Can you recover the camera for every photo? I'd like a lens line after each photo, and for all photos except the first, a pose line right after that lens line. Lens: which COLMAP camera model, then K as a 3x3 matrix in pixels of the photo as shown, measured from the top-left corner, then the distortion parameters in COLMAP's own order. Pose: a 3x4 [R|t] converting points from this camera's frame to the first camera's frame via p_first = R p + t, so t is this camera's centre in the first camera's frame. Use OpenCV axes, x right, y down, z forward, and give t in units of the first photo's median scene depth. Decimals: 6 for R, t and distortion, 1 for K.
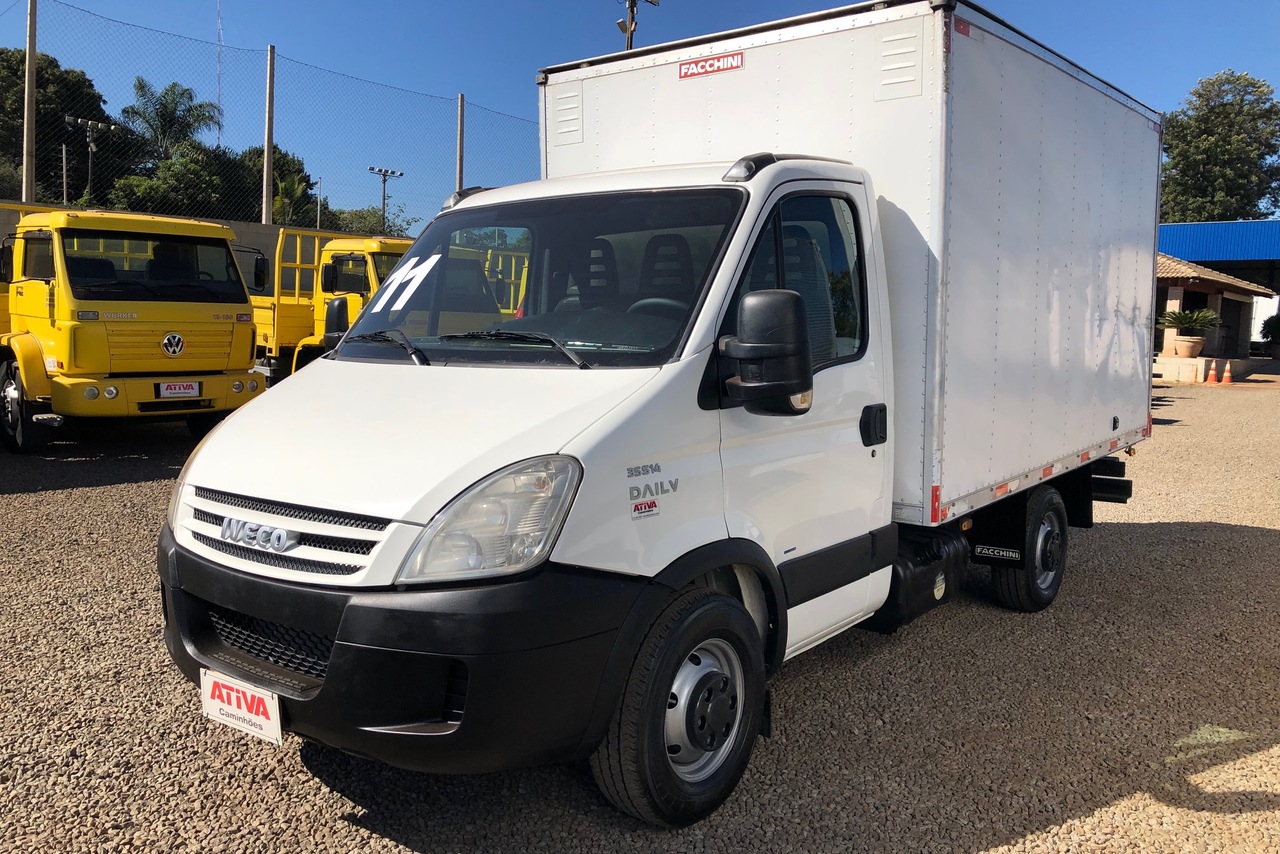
lens RADIAL K [[1025.9, 0, 637.4], [0, 1025.9, 421.9], [0, 0, 1]] dist [0.001599, 0.000013]
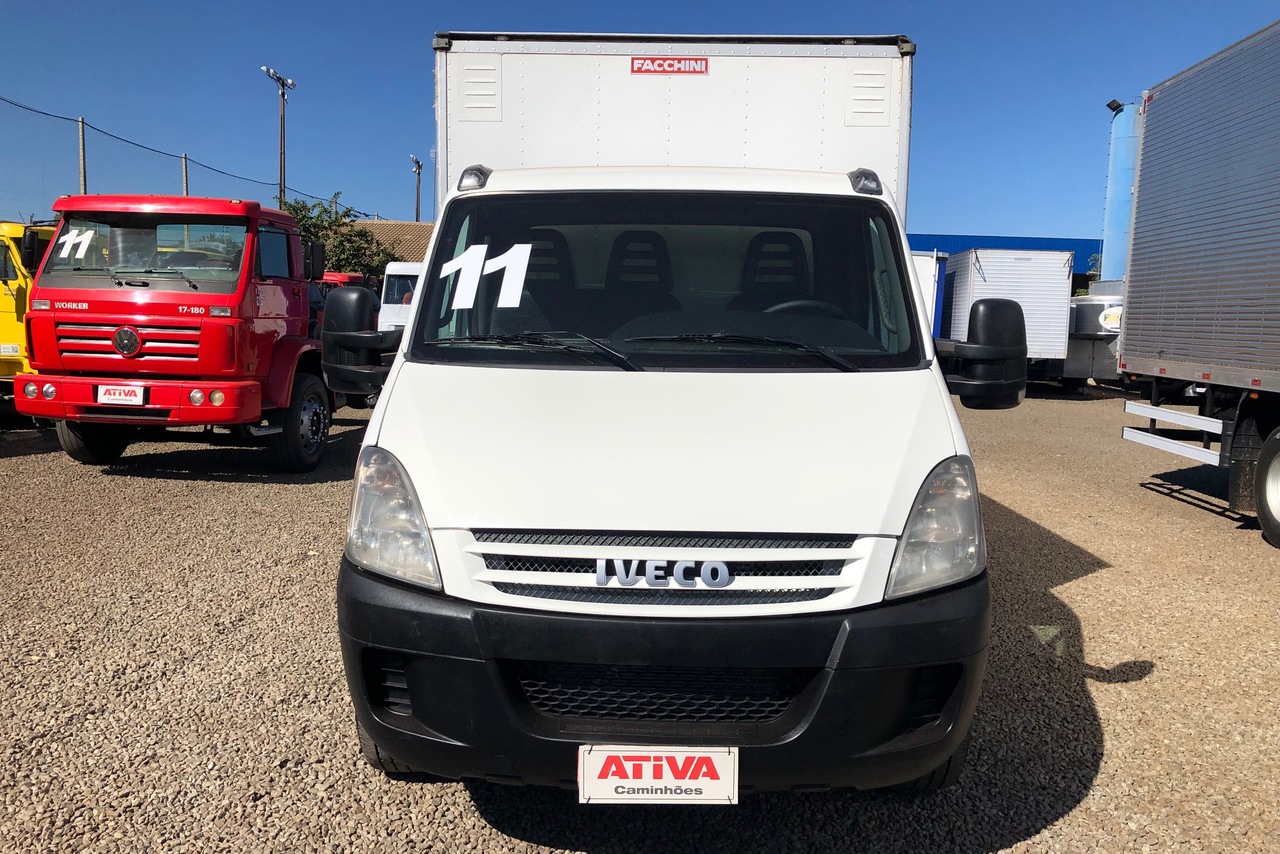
lens RADIAL K [[1025.9, 0, 637.4], [0, 1025.9, 421.9], [0, 0, 1]] dist [0.001599, 0.000013]
pose [[0.805340, -0.051996, 0.590529, -0.722863], [0.042921, 0.998646, 0.029397, -0.035236], [-0.591258, 0.001671, 0.806481, 0.259403]]
